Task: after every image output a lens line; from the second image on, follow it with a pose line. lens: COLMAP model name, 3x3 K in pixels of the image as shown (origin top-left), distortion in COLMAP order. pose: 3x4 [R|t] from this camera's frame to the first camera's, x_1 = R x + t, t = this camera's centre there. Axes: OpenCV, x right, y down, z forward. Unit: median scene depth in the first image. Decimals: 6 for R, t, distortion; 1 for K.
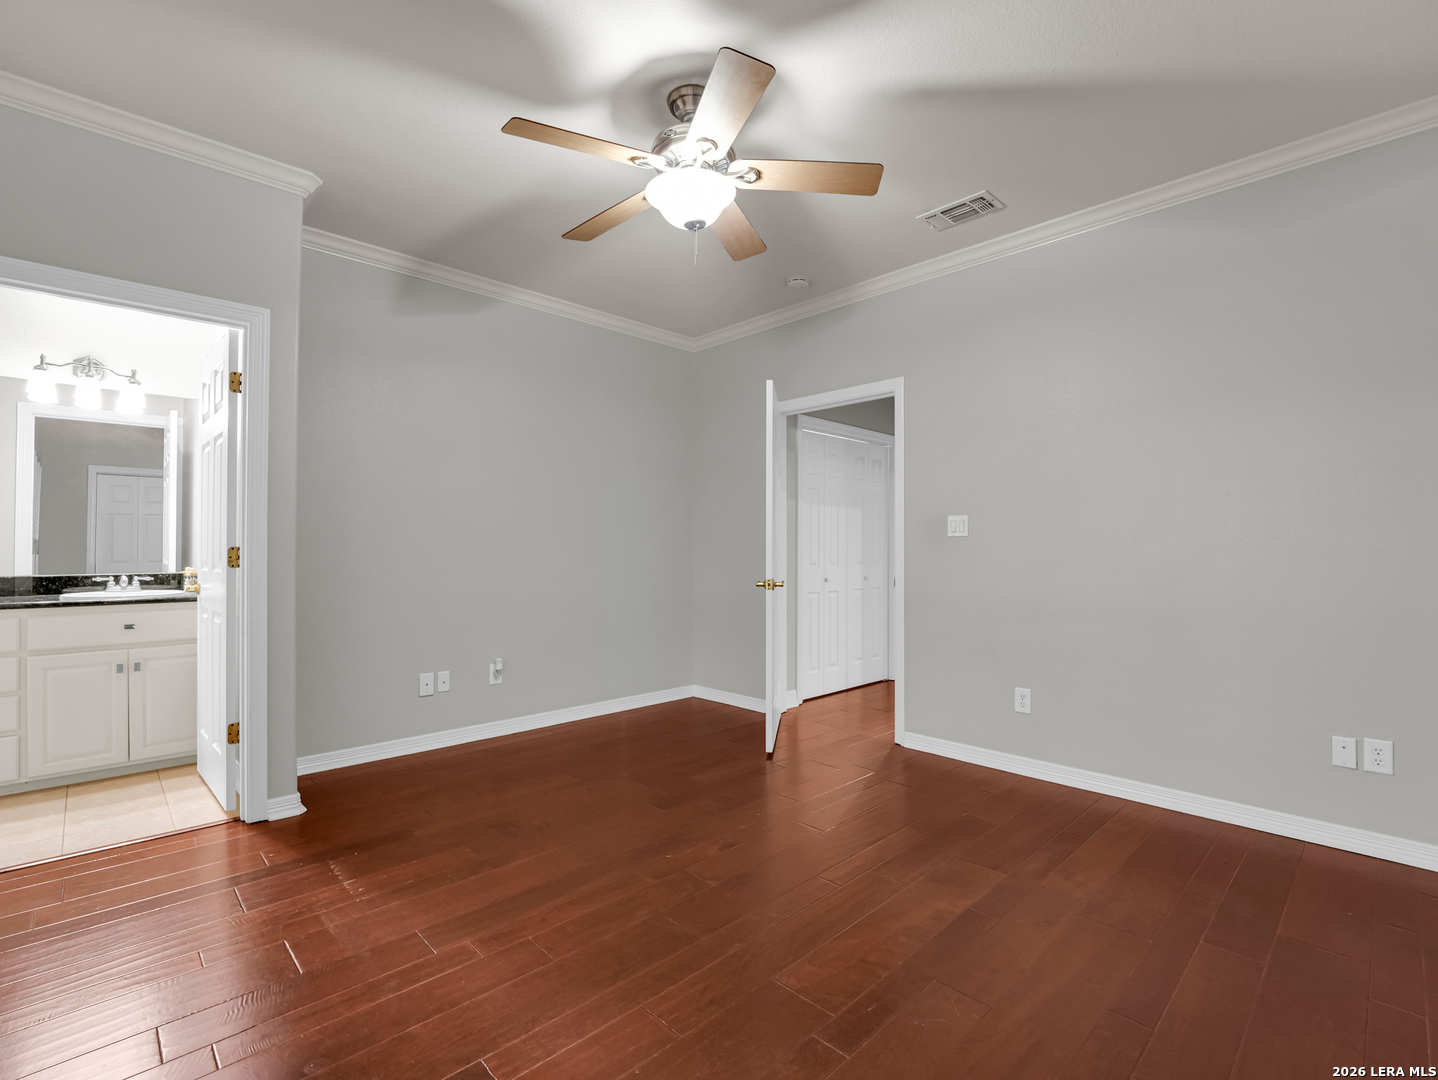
lens RADIAL K [[666.4, 0, 719.0], [0, 666.4, 540.0], [0, 0, 1]] dist [-0.026430, 0.000744]
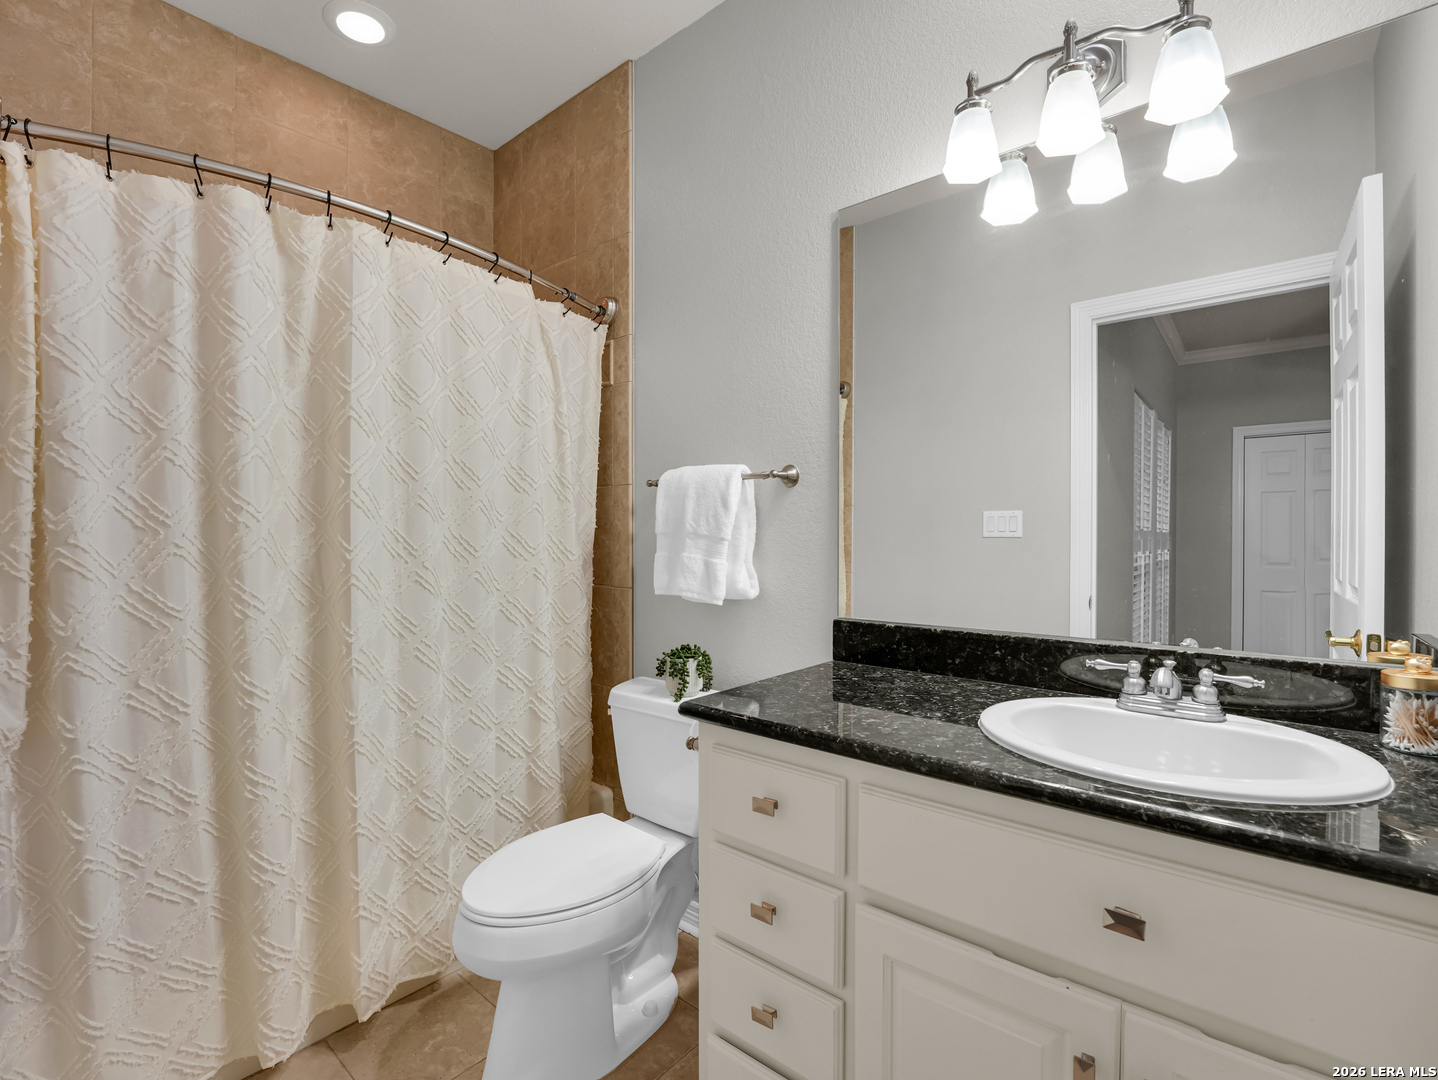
lens RADIAL K [[666.4, 0, 719.0], [0, 666.4, 540.0], [0, 0, 1]] dist [-0.026430, 0.000744]
pose [[0.090626, 0.009998, -0.995835, -0.658822], [0.012539, 0.999859, 0.011179, -0.010175], [0.995806, -0.013500, 0.090487, 0.804340]]
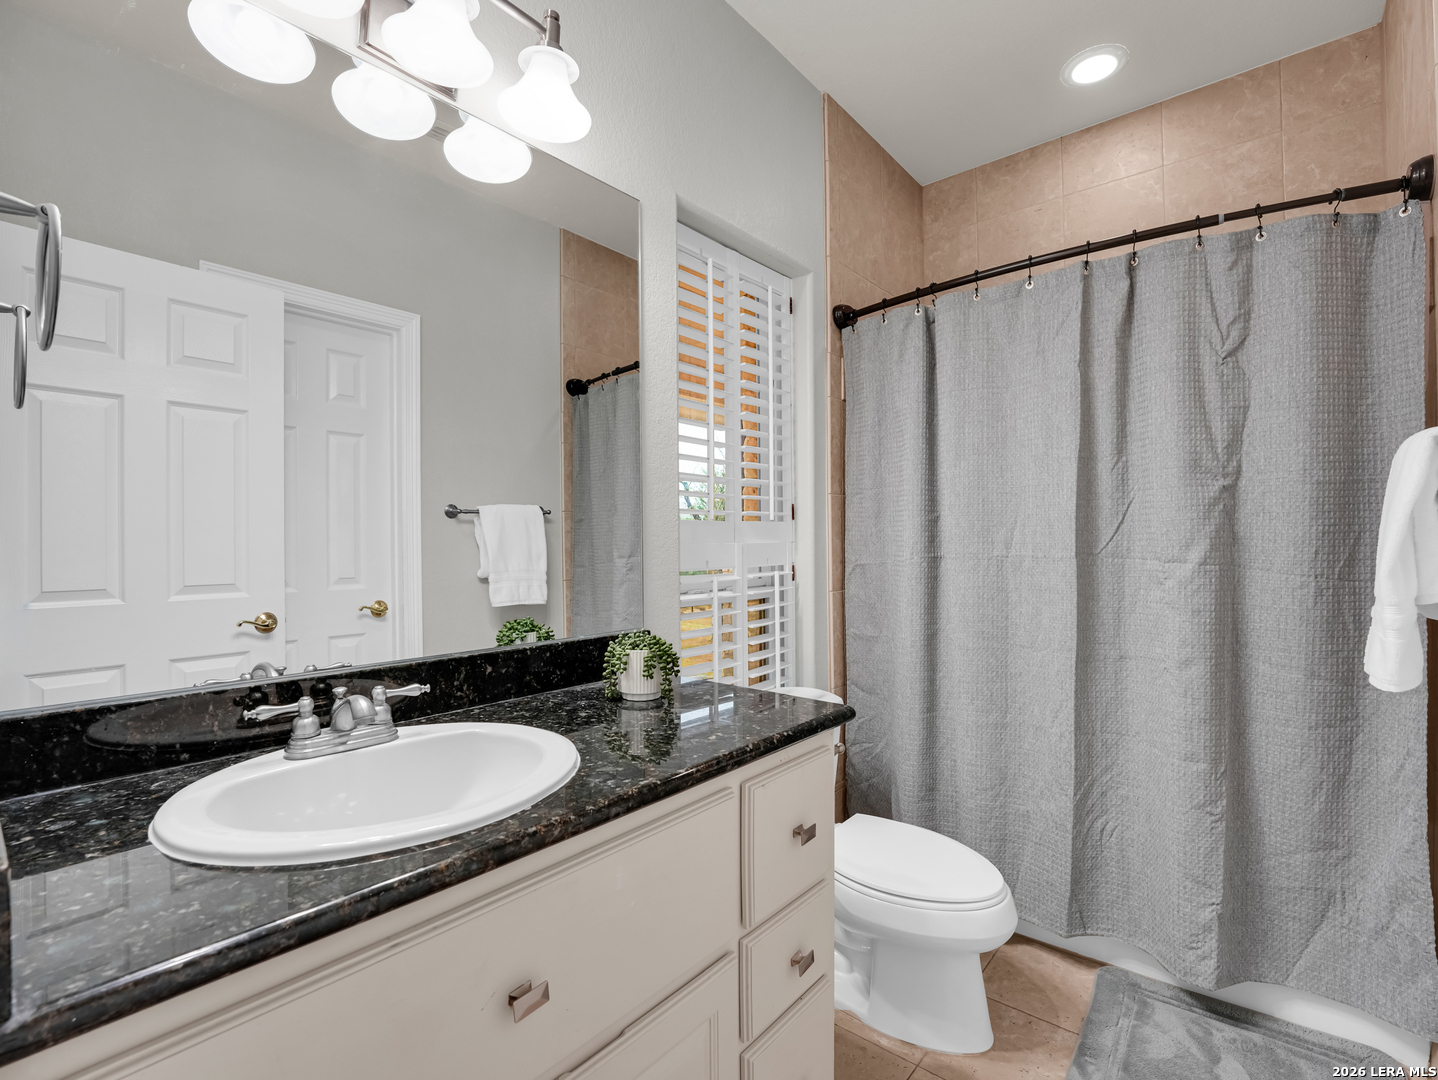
lens RADIAL K [[666.4, 0, 719.0], [0, 666.4, 540.0], [0, 0, 1]] dist [-0.026430, 0.000744]
pose [[0.996029, 0.006594, 0.088782, -0.825970], [-0.007717, 0.999894, 0.012313, -0.013154], [-0.088691, -0.012950, 0.995975, 0.753190]]
